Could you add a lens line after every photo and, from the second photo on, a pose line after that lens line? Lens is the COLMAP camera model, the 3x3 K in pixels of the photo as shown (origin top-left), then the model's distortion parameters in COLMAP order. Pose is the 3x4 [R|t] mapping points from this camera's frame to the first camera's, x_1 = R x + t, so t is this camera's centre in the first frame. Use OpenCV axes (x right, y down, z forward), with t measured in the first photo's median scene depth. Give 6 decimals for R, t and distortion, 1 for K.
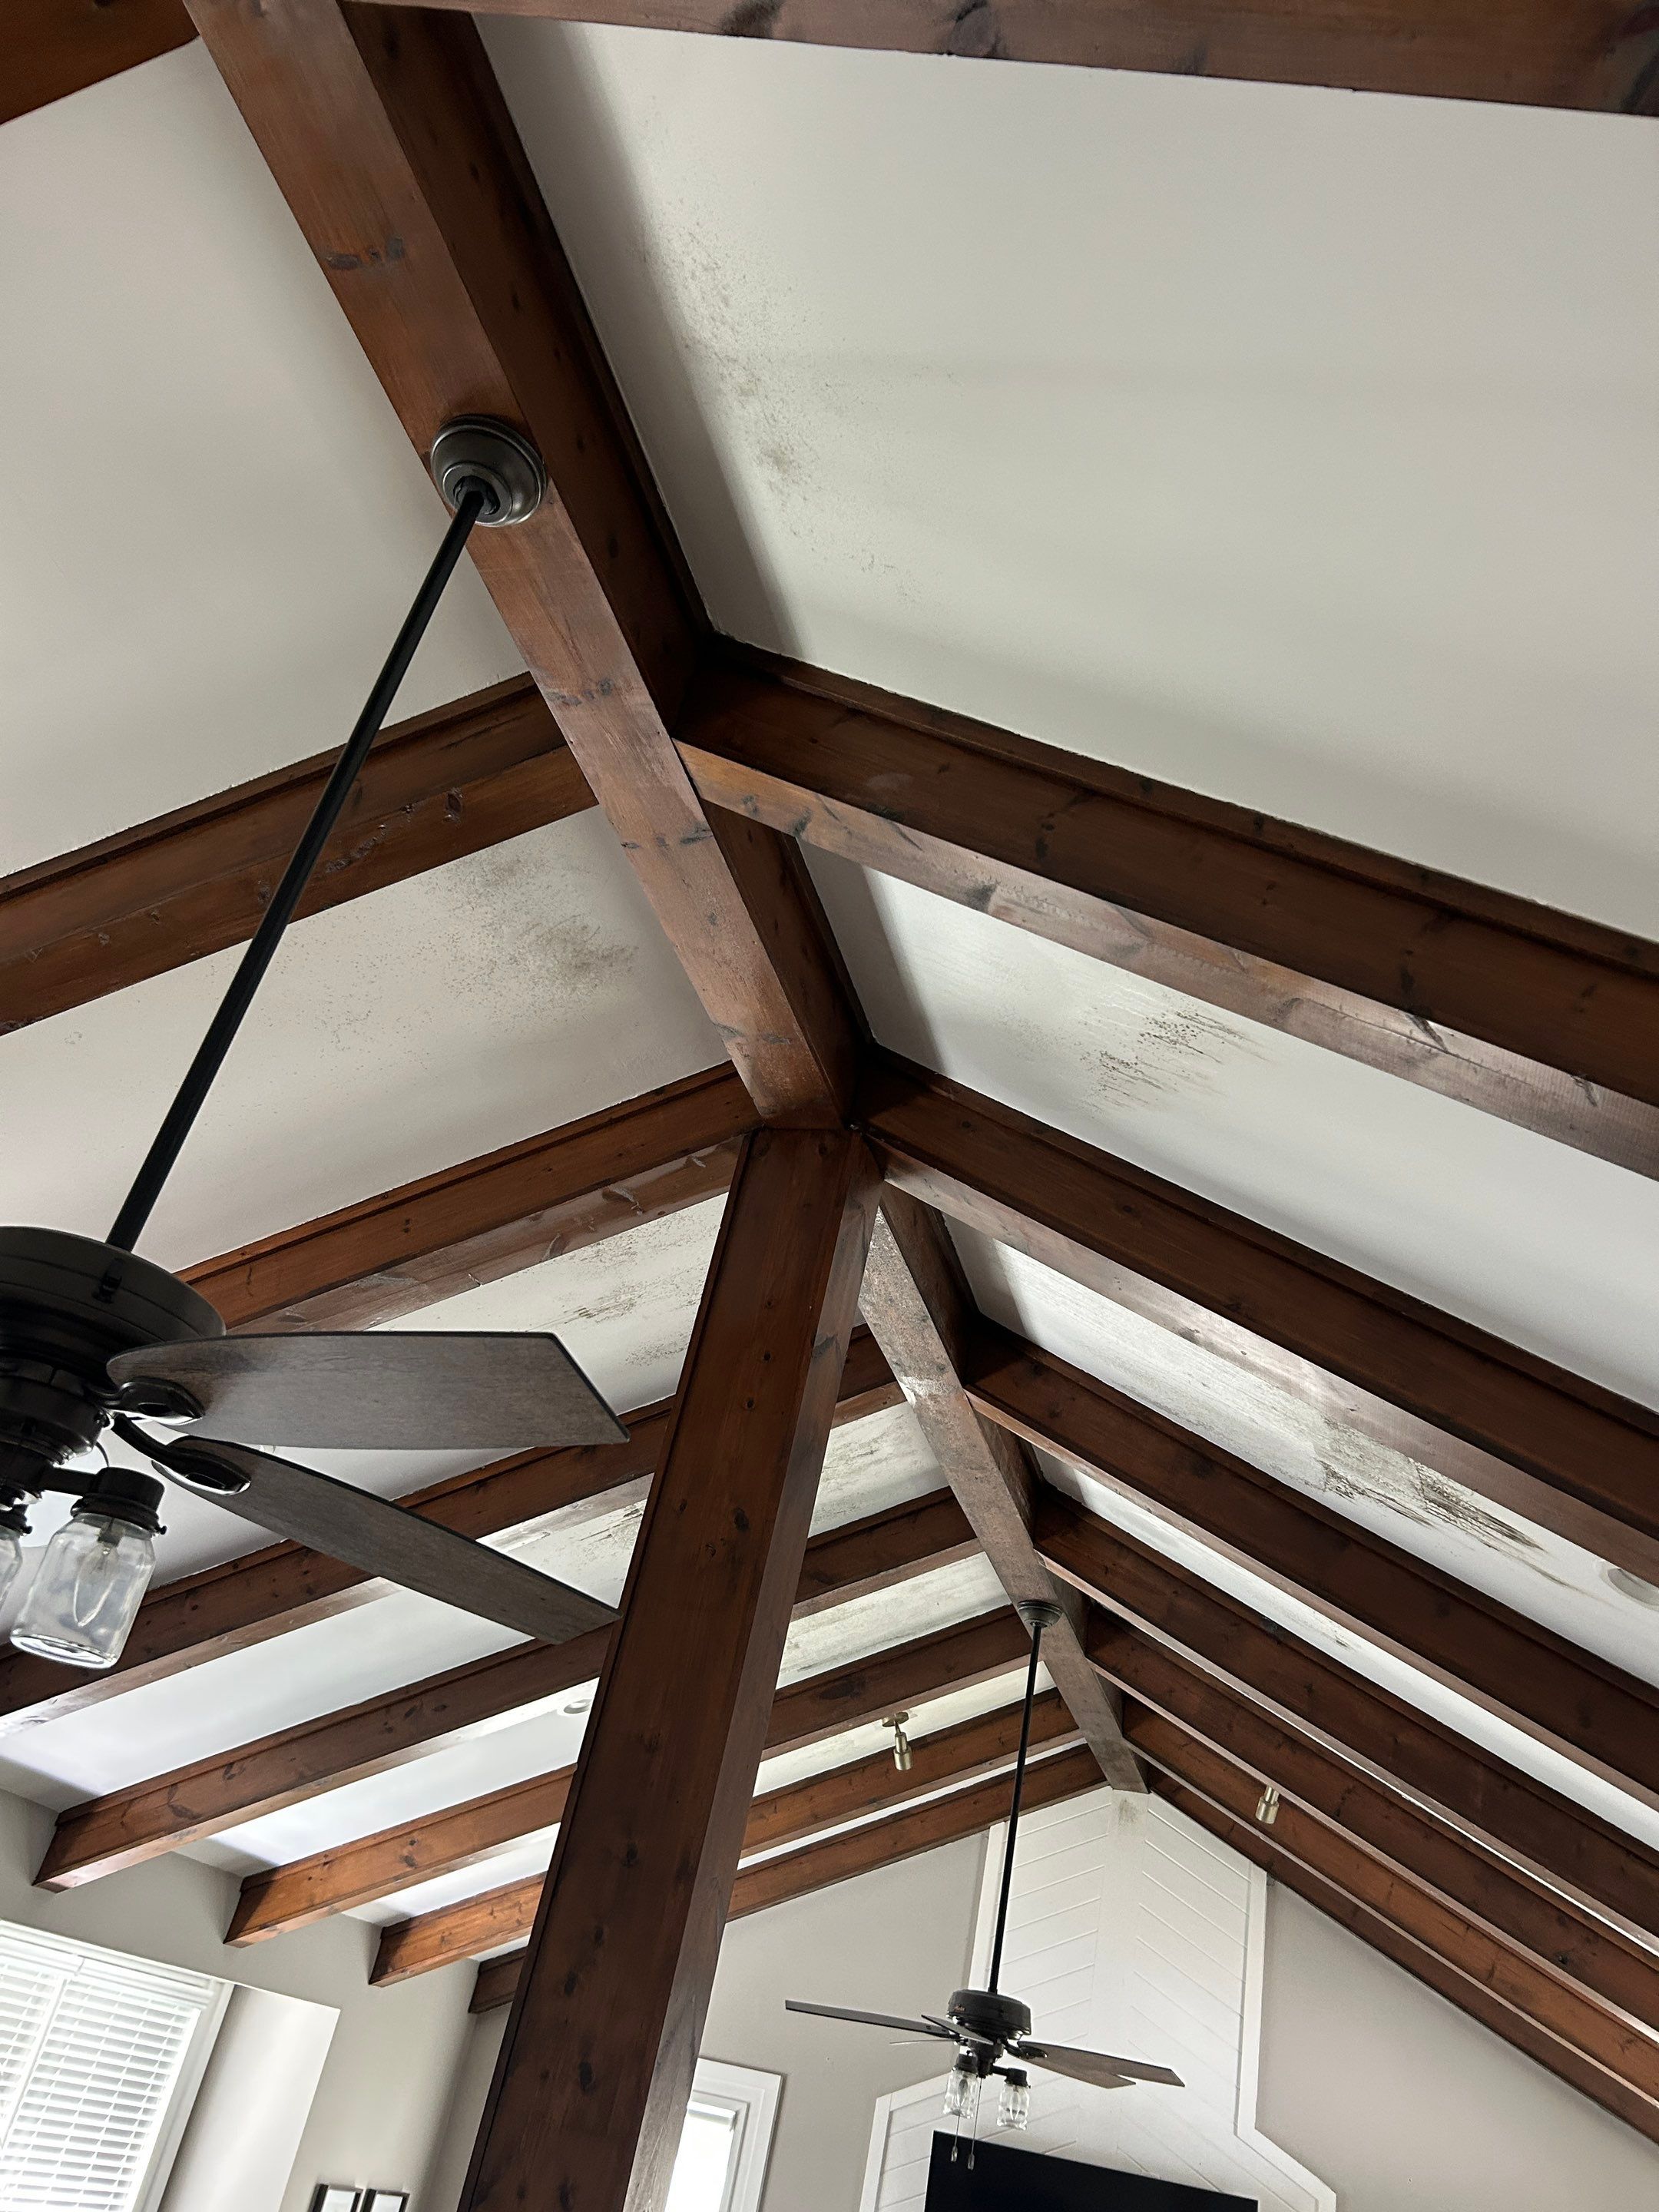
lens RADIAL K [[1667.8, 0, 807.6], [0, 1667.8, 1119.9], [0, 0, 1]] dist [0.045457, -0.054126]
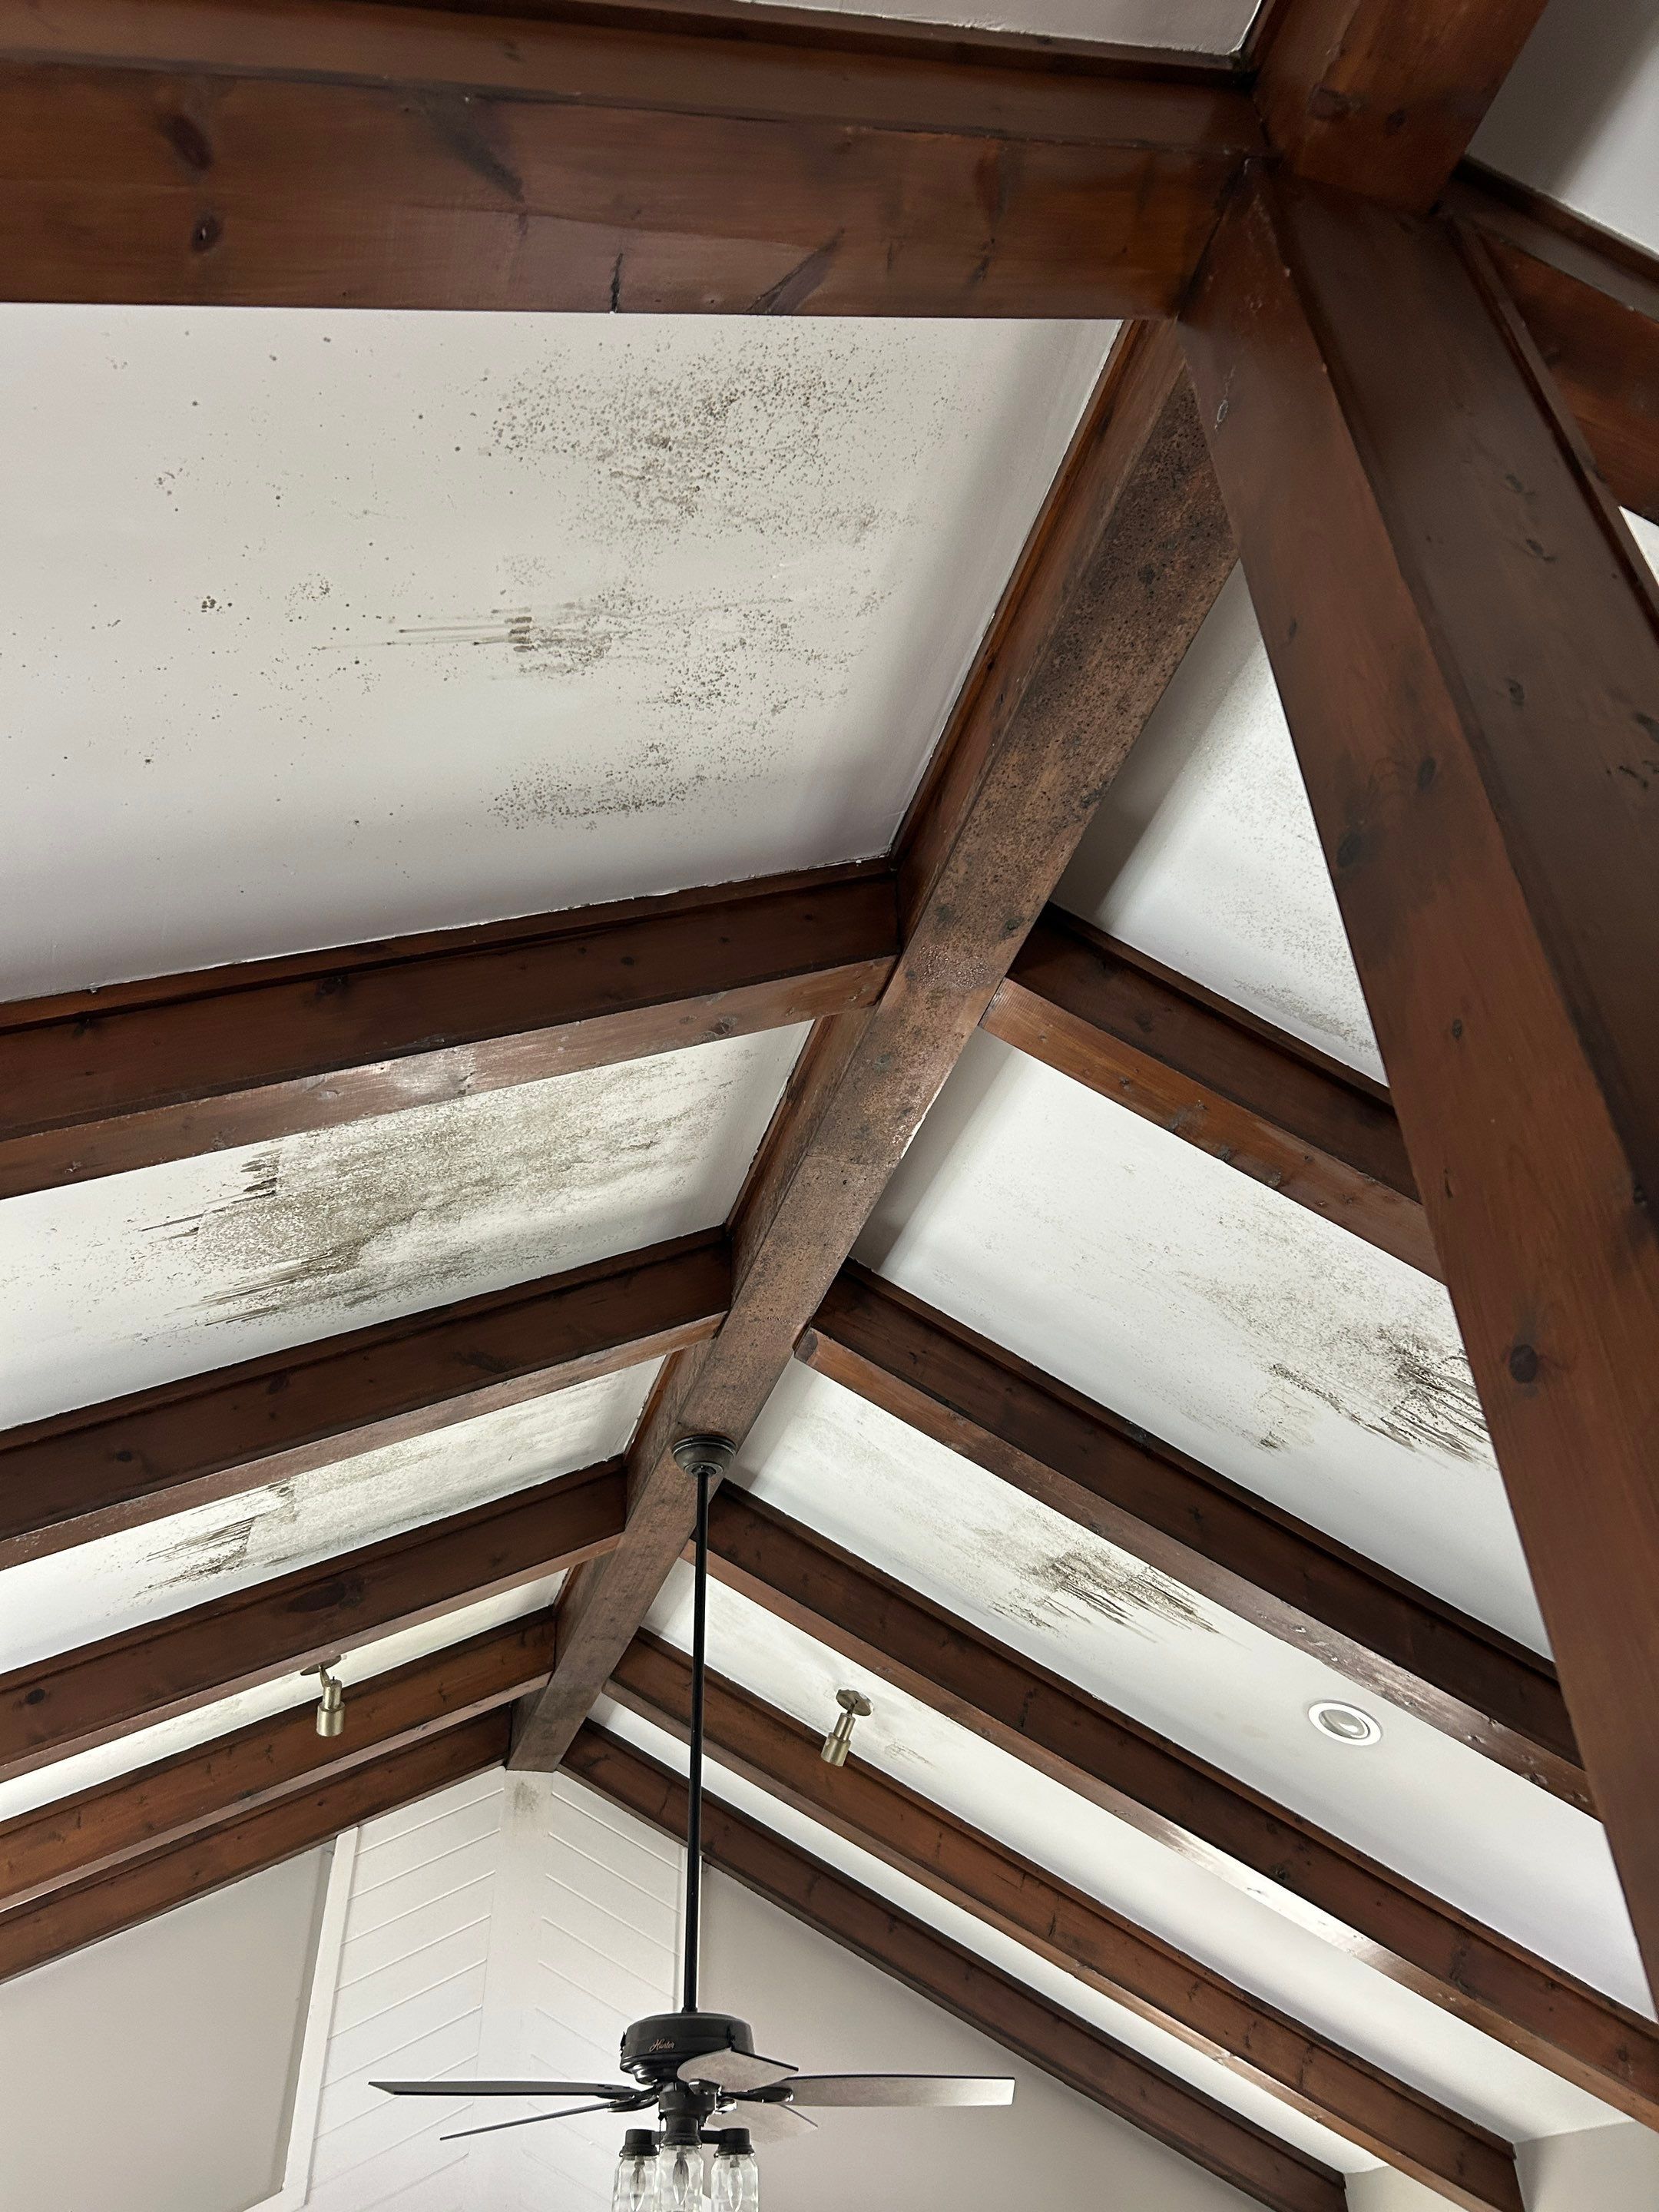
lens RADIAL K [[1667.8, 0, 850.4], [0, 1667.8, 1111.4], [0, 0, 1]] dist [0.045457, -0.054126]
pose [[0.815746, 0.155534, 0.557106, -0.187104], [-0.130768, 0.987822, -0.084304, 0.173035], [-0.563434, -0.004081, 0.826151, 0.335451]]
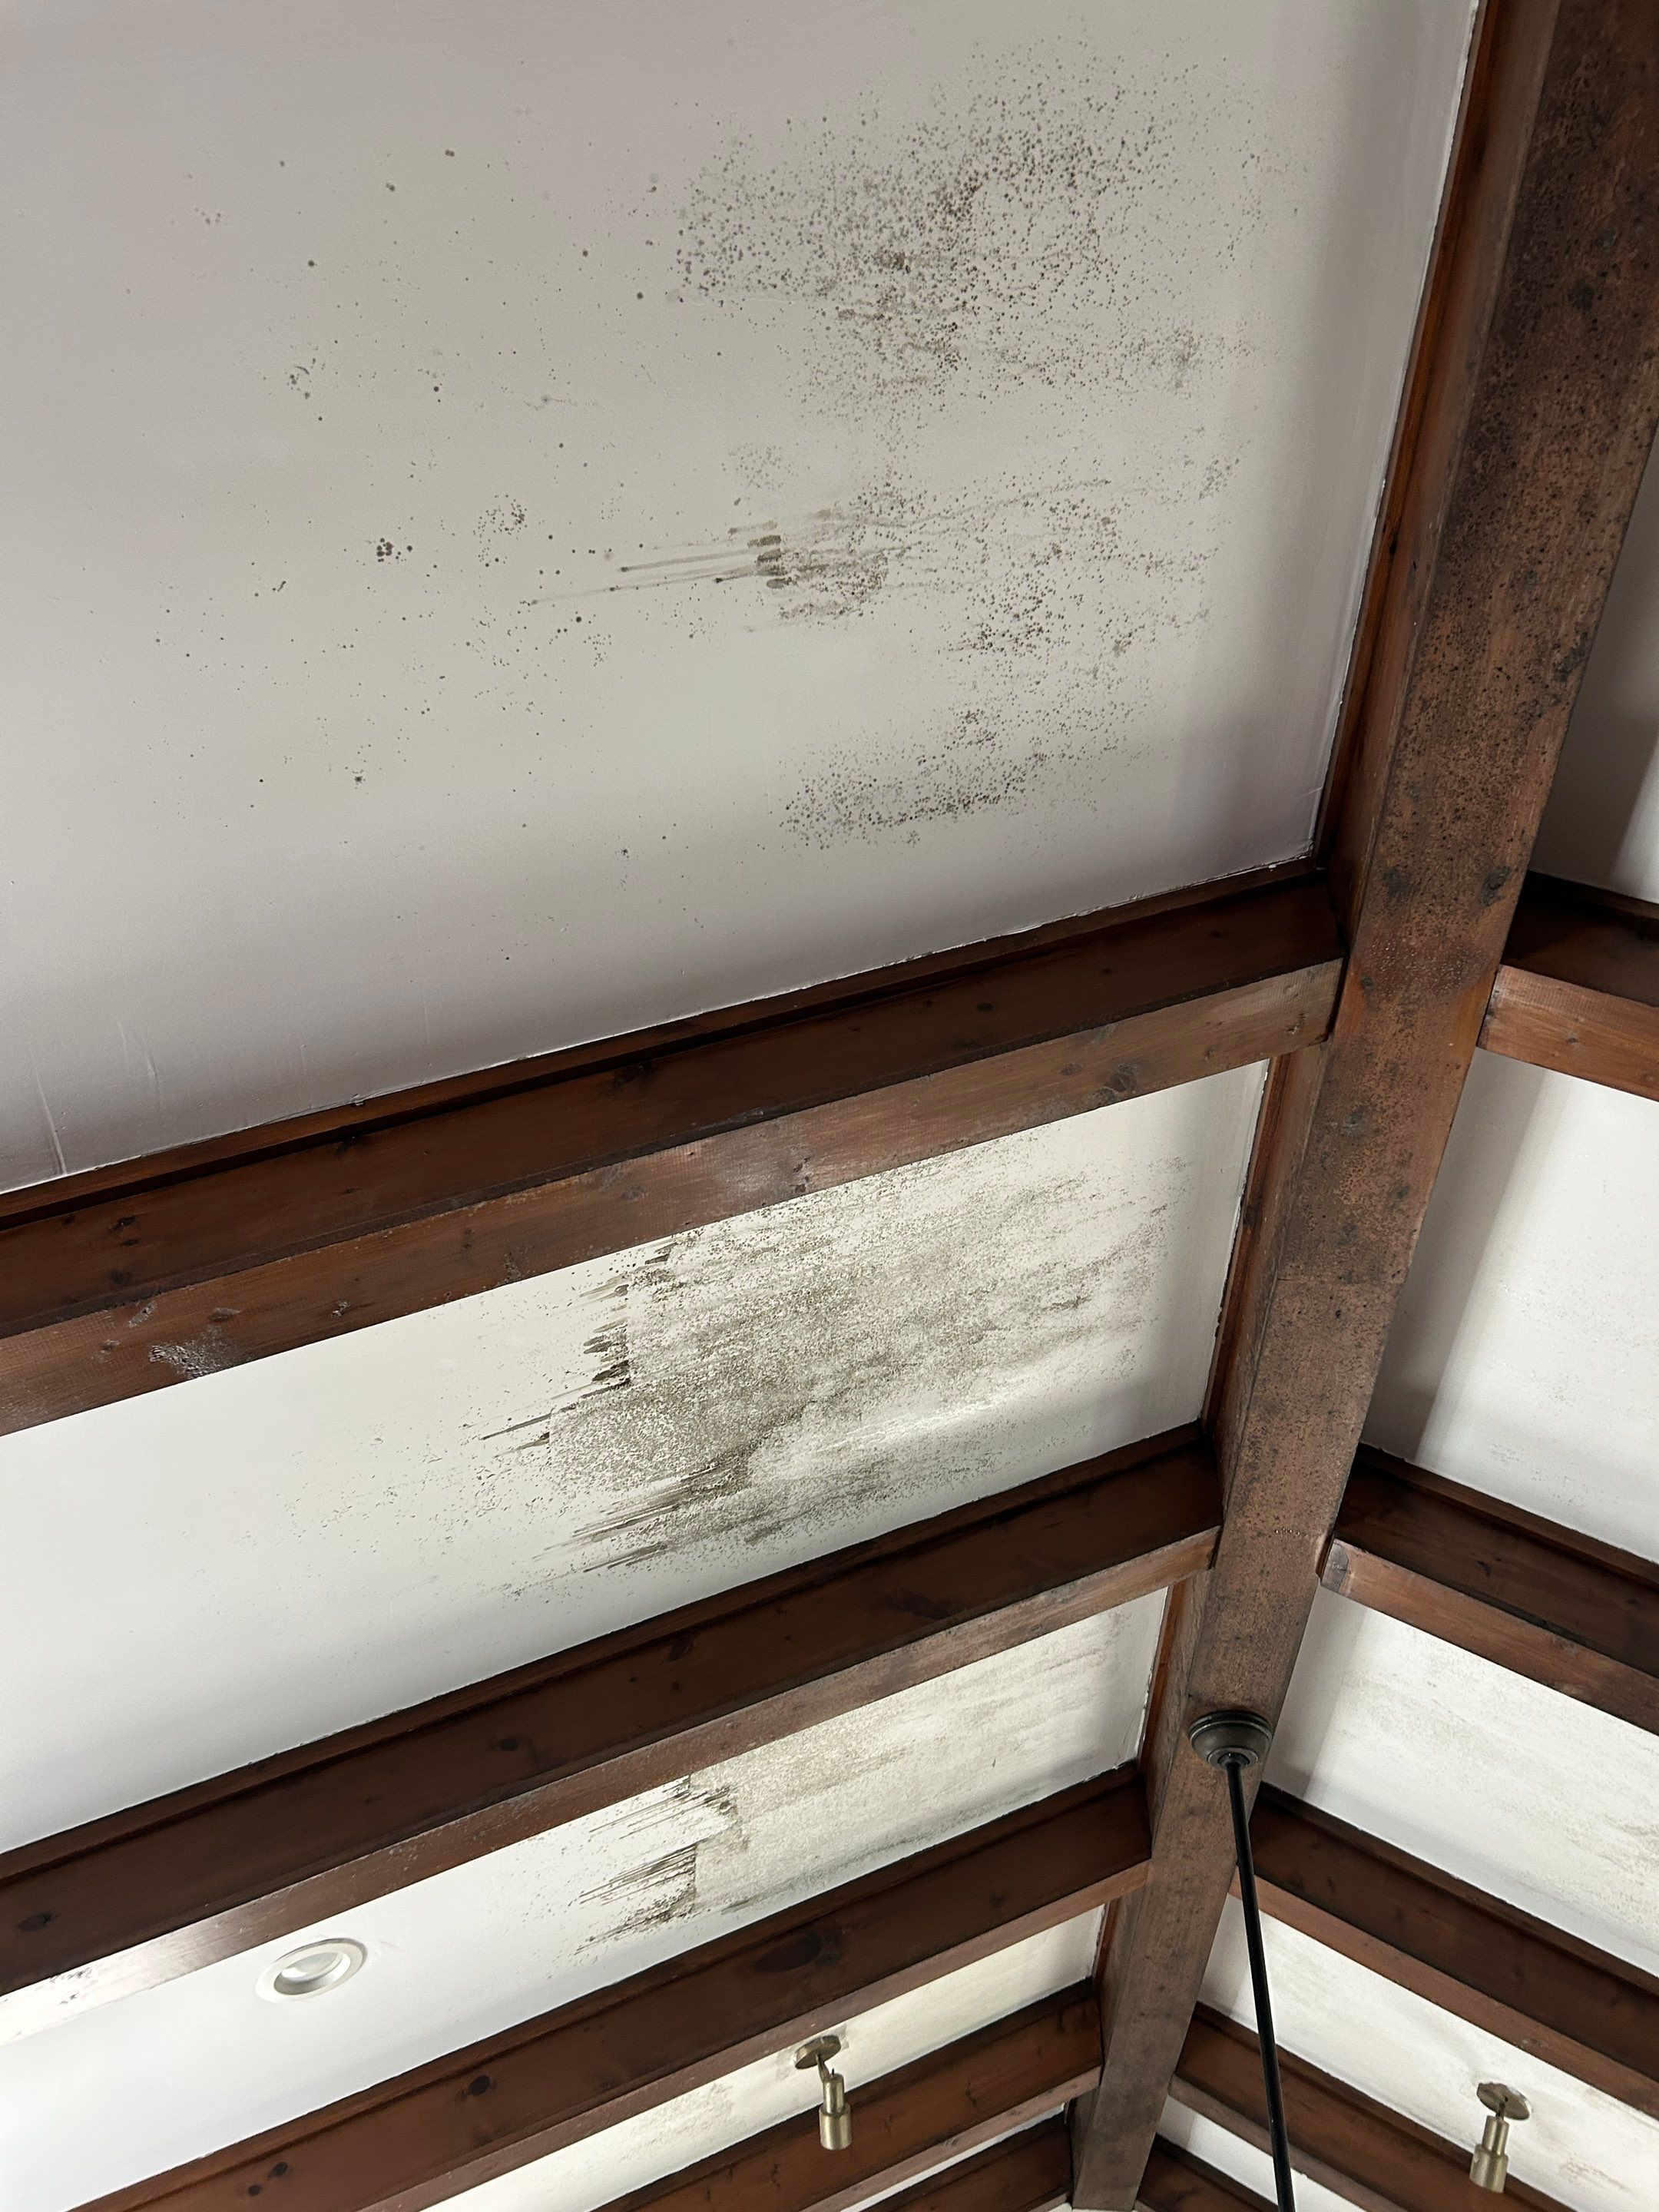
lens RADIAL K [[1667.8, 0, 838.9], [0, 1667.8, 1102.8], [0, 0, 1]] dist [0.045457, -0.054126]
pose [[0.958250, 0.114854, 0.261850, -0.126931], [-0.039679, 0.960332, -0.276021, 0.213294], [-0.283165, 0.254107, 0.924796, 0.408530]]
